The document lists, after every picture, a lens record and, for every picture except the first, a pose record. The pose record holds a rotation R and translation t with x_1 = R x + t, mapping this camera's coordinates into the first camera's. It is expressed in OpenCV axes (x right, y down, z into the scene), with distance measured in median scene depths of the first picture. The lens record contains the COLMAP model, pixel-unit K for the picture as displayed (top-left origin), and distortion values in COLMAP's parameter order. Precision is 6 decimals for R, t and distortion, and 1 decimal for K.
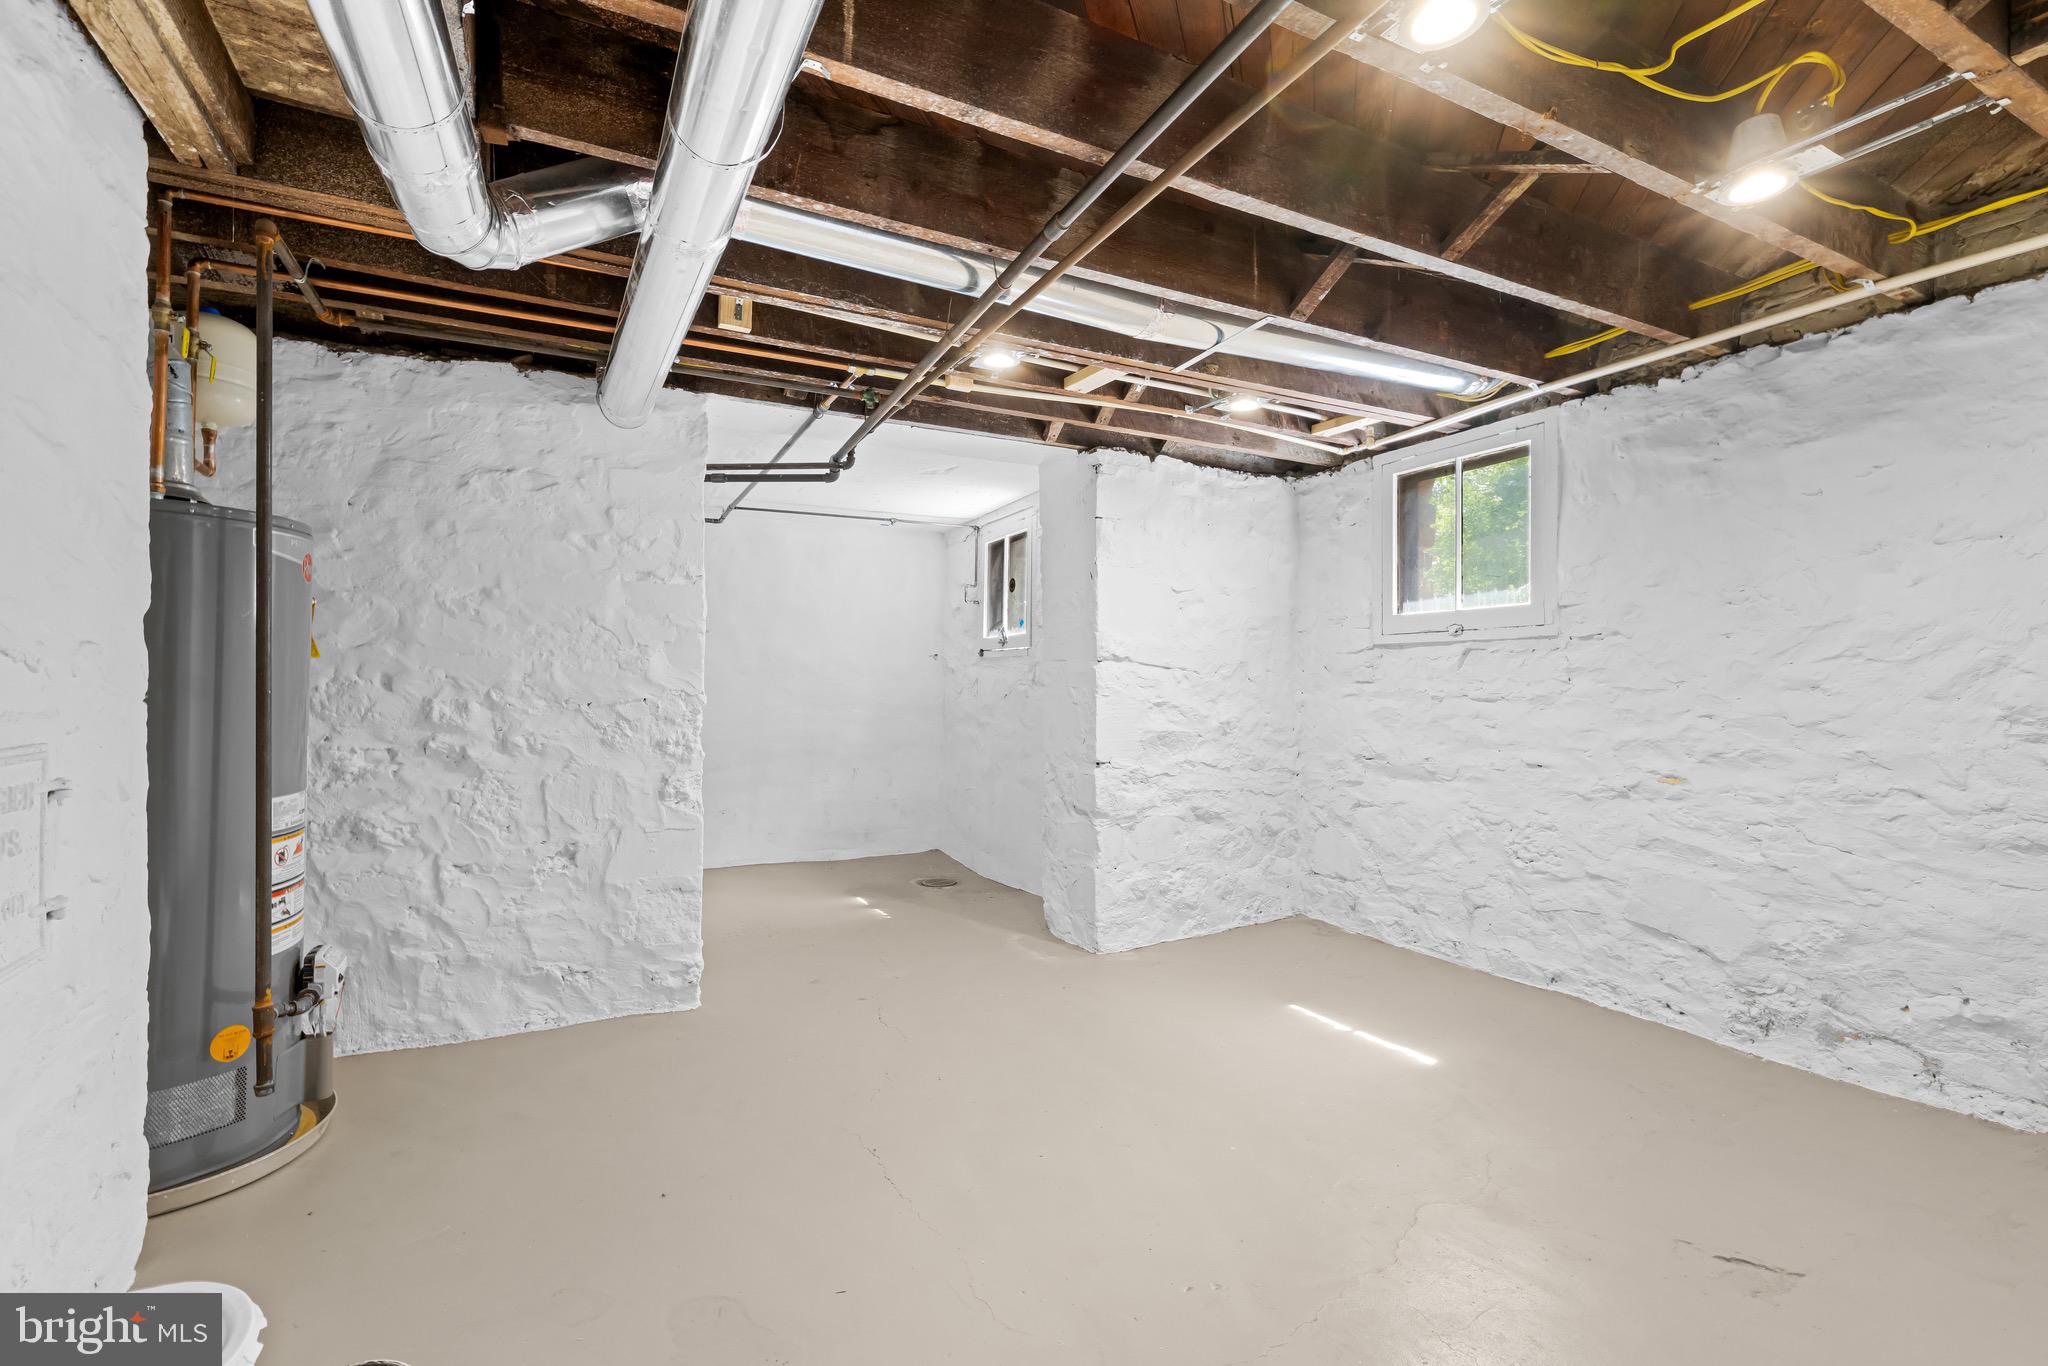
lens RADIAL K [[889.9, 0, 1021.7], [0, 889.9, 649.2], [0, 0, 1]] dist [-0.000112, 0.000284]
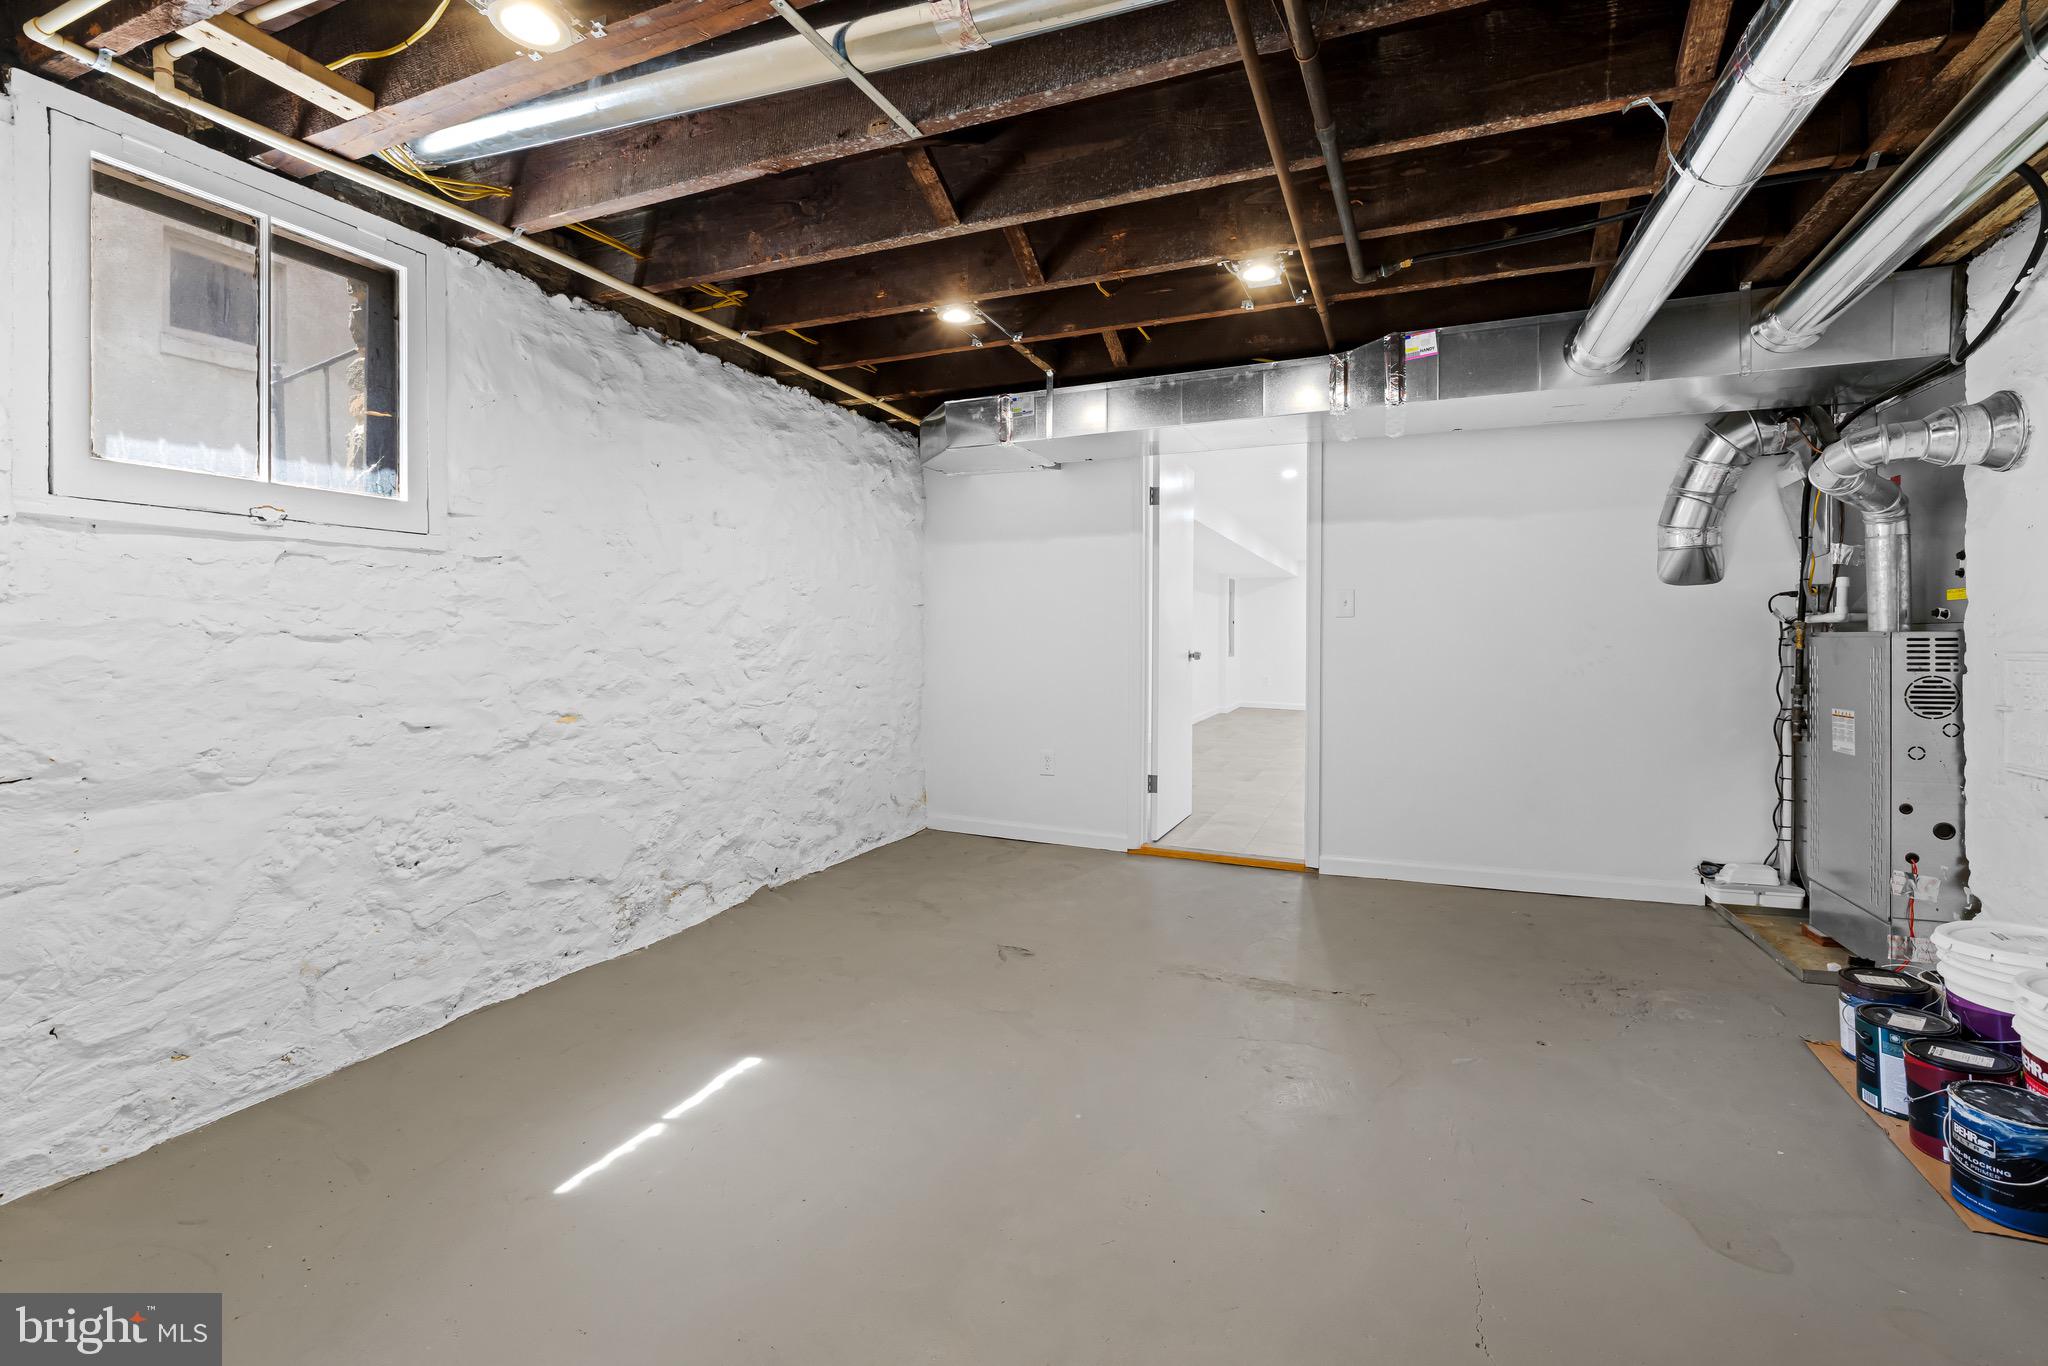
lens RADIAL K [[889.9, 0, 1021.7], [0, 889.9, 649.2], [0, 0, 1]] dist [-0.000112, 0.000284]
pose [[-0.629041, -0.008314, 0.777327, -0.314677], [-0.030720, 0.999428, -0.014170, 0.068383], [-0.776765, -0.032793, -0.628937, 1.187430]]
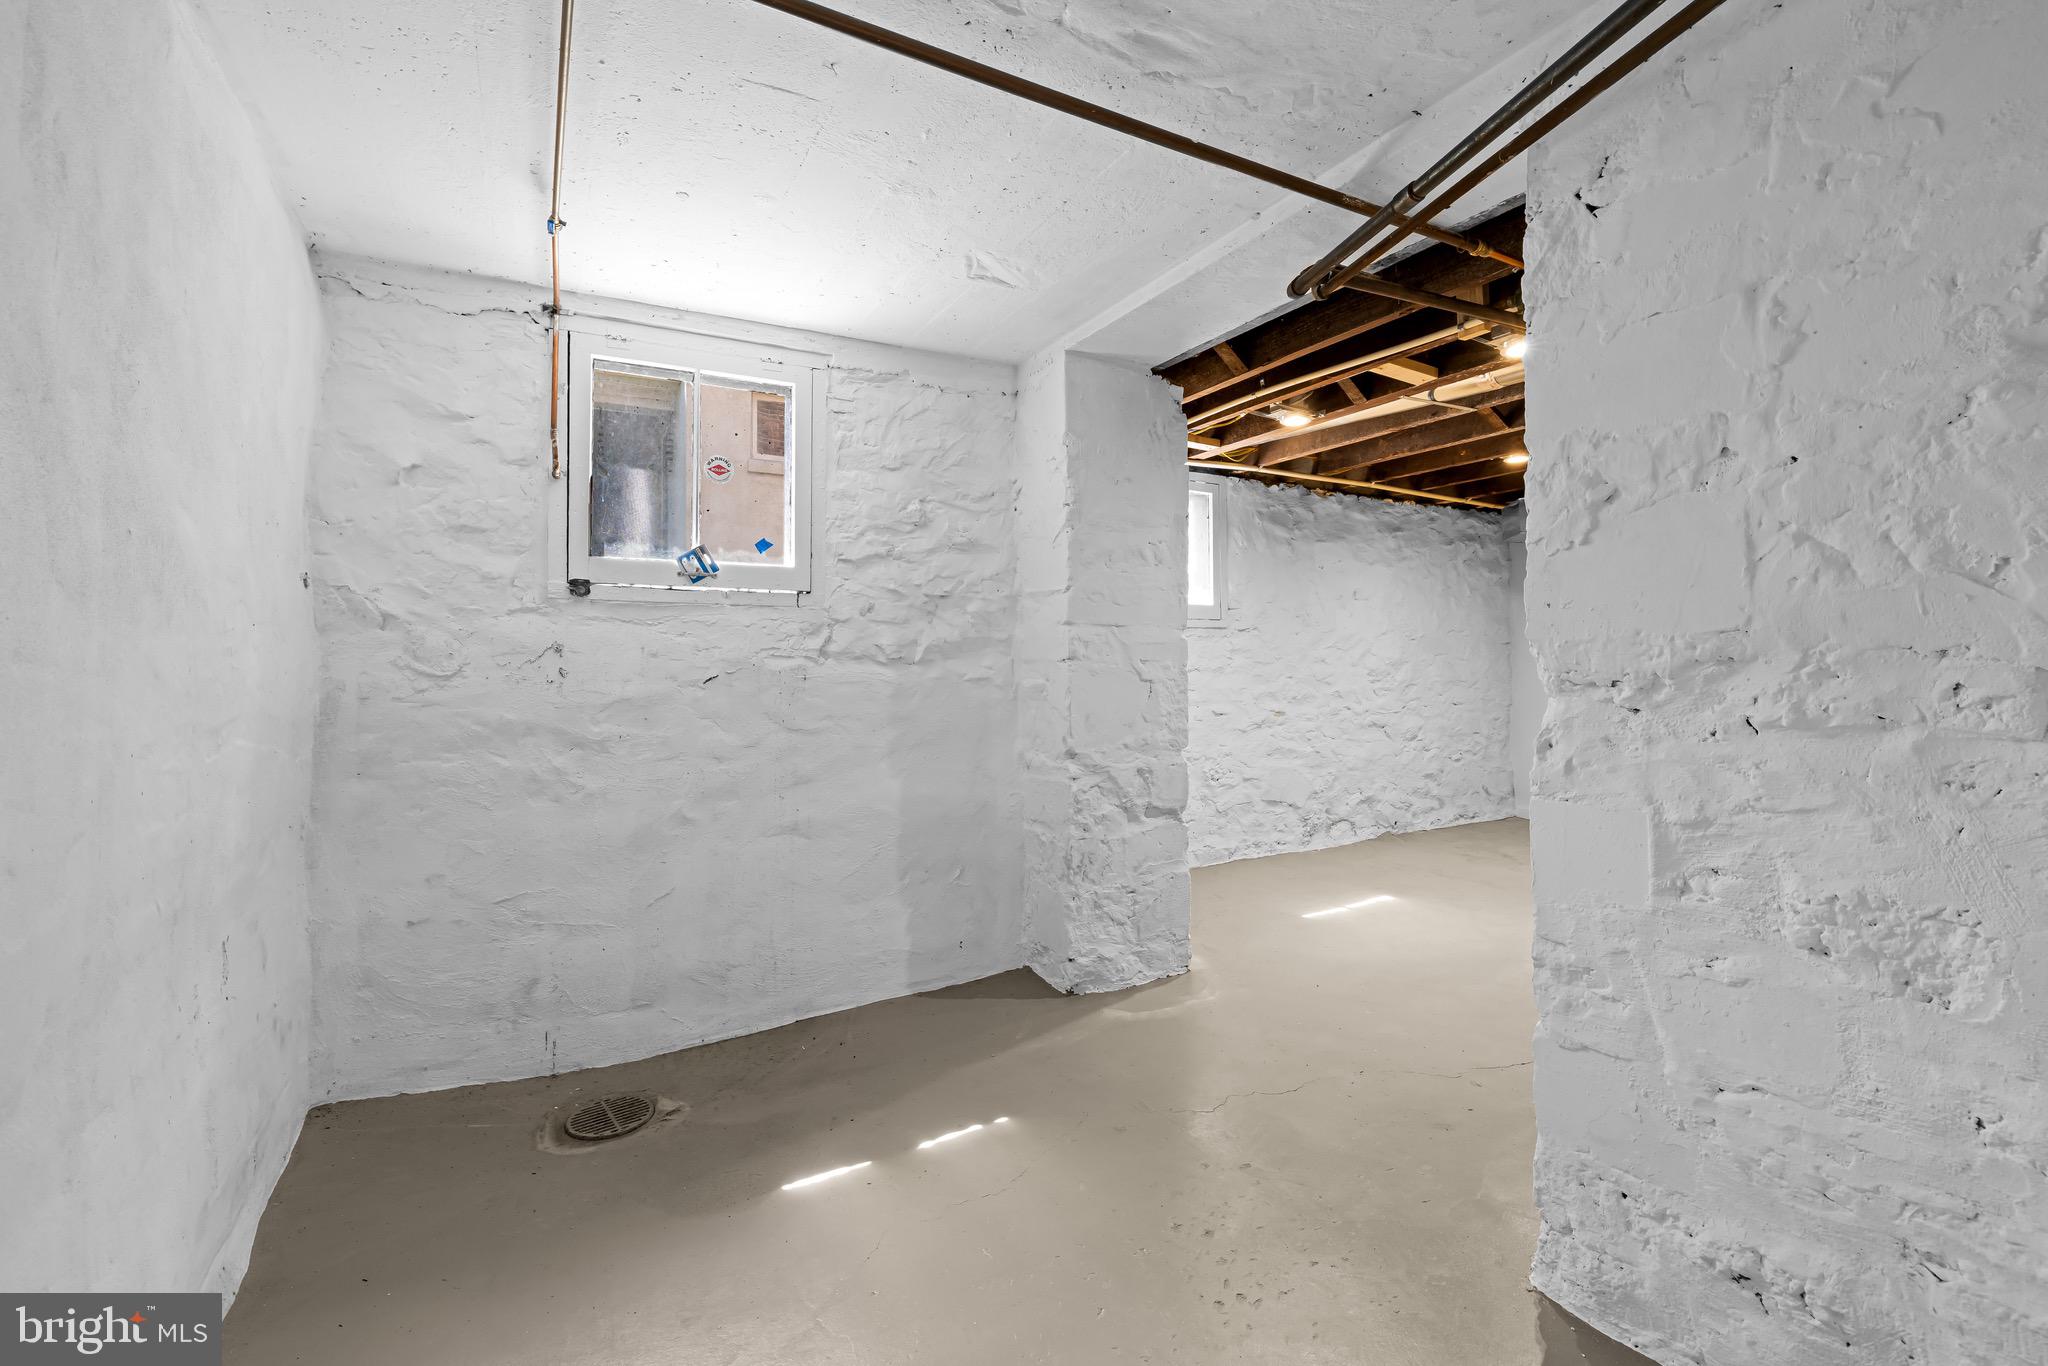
lens RADIAL K [[891.4, 0, 1029.3], [0, 891.4, 639.4], [0, 0, 1]] dist [-0.002591, -0.000020]
pose [[-0.039305, 0.028308, 0.998826, -0.985880], [-0.038507, 0.998813, -0.029823, 0.068856], [-0.998485, -0.039634, -0.038168, 1.517339]]
